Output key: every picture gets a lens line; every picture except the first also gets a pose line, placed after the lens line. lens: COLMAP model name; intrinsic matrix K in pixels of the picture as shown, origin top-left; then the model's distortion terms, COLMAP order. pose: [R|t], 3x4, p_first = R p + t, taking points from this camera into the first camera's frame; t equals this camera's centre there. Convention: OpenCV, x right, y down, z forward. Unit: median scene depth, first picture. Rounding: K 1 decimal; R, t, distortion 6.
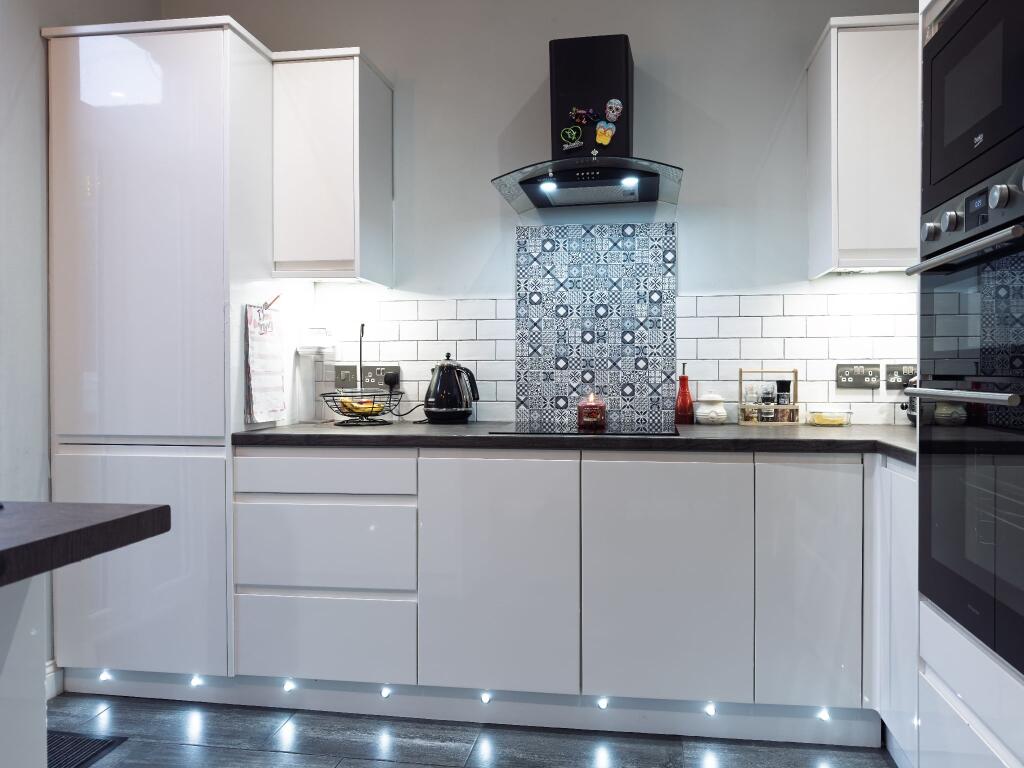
lens RADIAL K [[725.1, 0, 509.5], [0, 725.1, 380.8], [0, 0, 1]] dist [0.012494, -0.014353]
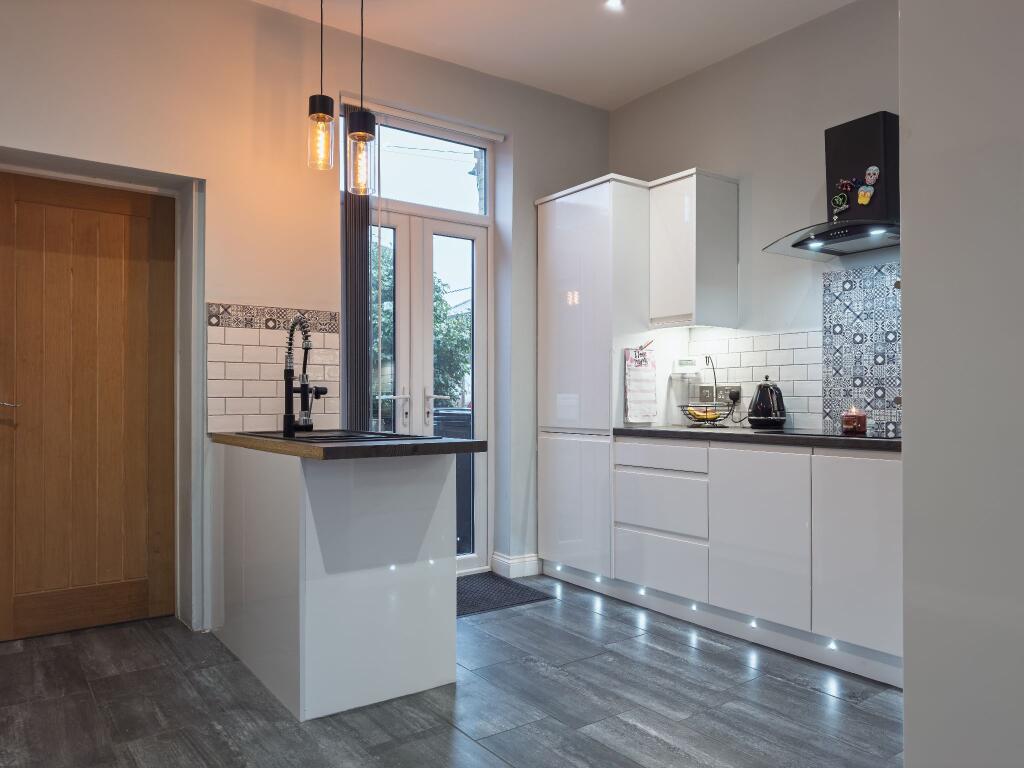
lens RADIAL K [[725.1, 0, 510.6], [0, 725.1, 389.0], [0, 0, 1]] dist [0.012494, -0.014353]
pose [[0.697704, -0.007827, -0.716344, 0.555491], [-0.009206, 0.999760, -0.019890, 0.017655], [0.716327, 0.020472, 0.697464, -0.267290]]
